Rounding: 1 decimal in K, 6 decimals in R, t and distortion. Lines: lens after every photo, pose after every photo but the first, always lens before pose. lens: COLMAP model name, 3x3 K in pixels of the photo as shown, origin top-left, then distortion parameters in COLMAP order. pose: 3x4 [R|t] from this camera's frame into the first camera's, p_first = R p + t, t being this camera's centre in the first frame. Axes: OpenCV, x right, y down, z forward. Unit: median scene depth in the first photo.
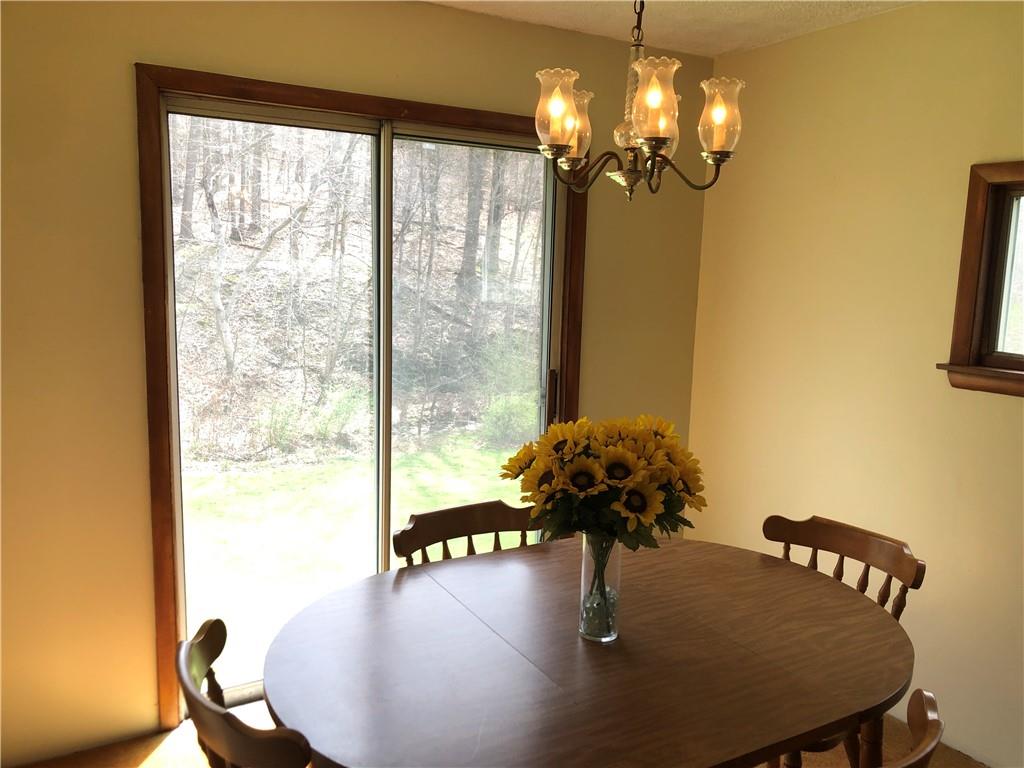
lens RADIAL K [[828.9, 0, 509.5], [0, 828.9, 398.5], [0, 0, 1]] dist [0.042223, -0.050554]
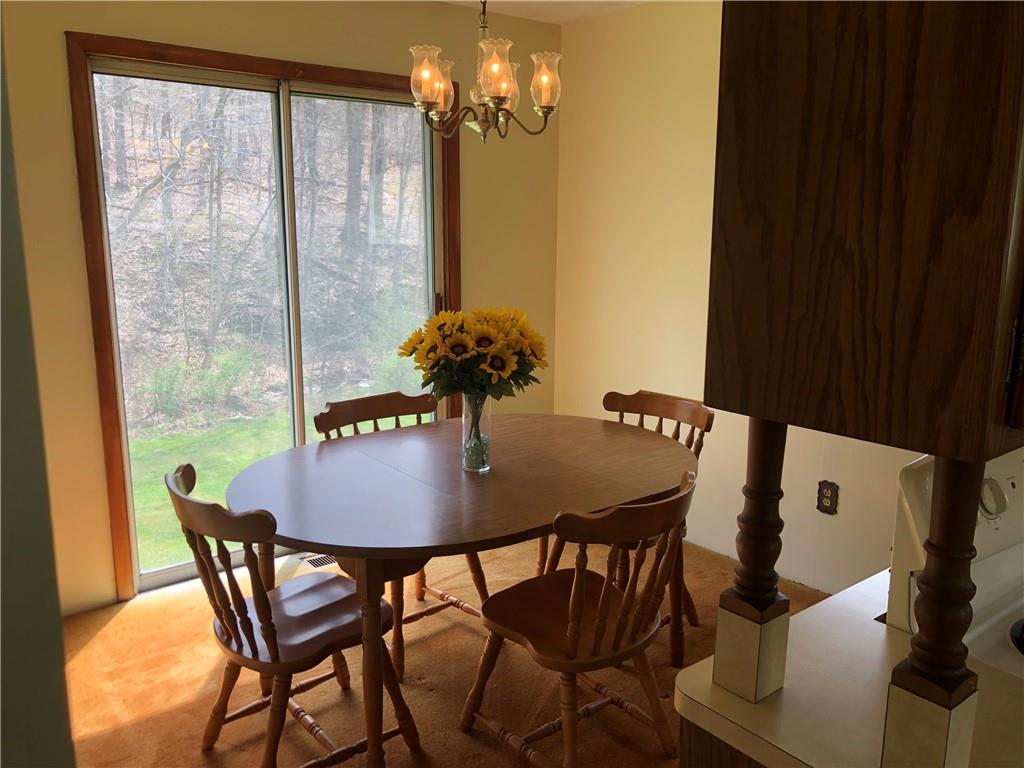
lens RADIAL K [[828.9, 0, 509.1], [0, 828.9, 393.2], [0, 0, 1]] dist [0.042223, -0.050554]
pose [[0.990684, -0.048504, 0.127249, -0.004836], [0.042708, 0.997939, 0.047887, 0.070126], [-0.129309, -0.042007, 0.990714, -0.243216]]
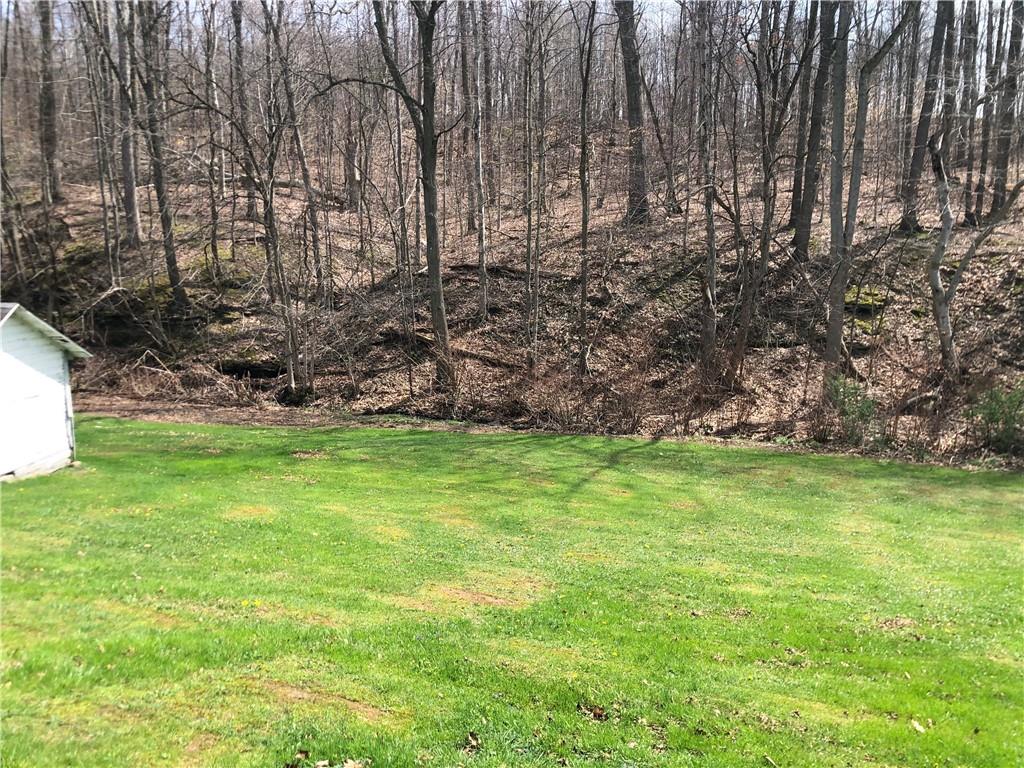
lens RADIAL K [[828.9, 0, 519.1], [0, 828.9, 373.6], [0, 0, 1]] dist [0.042223, -0.050554]
pose [[0.685834, 0.041180, -0.726592, -0.290002], [-0.104385, 0.993641, -0.042214, 0.800460], [0.720233, 0.104797, 0.685771, 1.707135]]
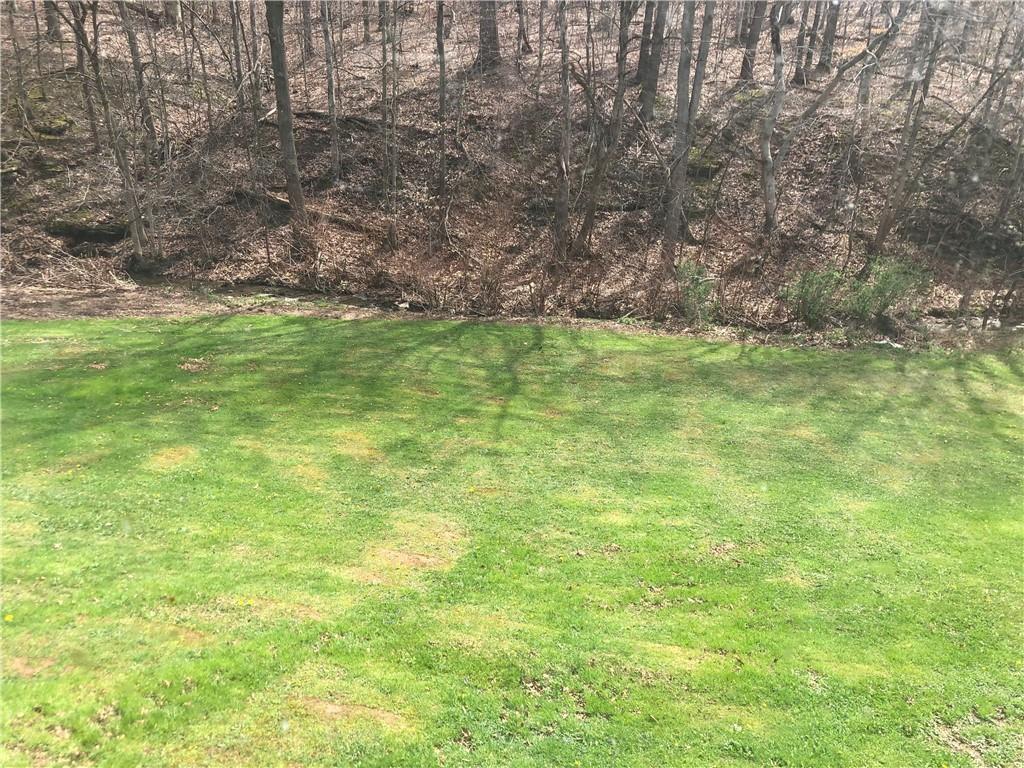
lens RADIAL K [[828.9, 0, 517.1], [0, 828.9, 390.6], [0, 0, 1]] dist [0.042223, -0.050554]
pose [[0.811575, 0.188743, -0.552921, -0.222976], [-0.099659, 0.977233, 0.187305, -0.062327], [0.575685, -0.096909, 0.811908, 0.988810]]
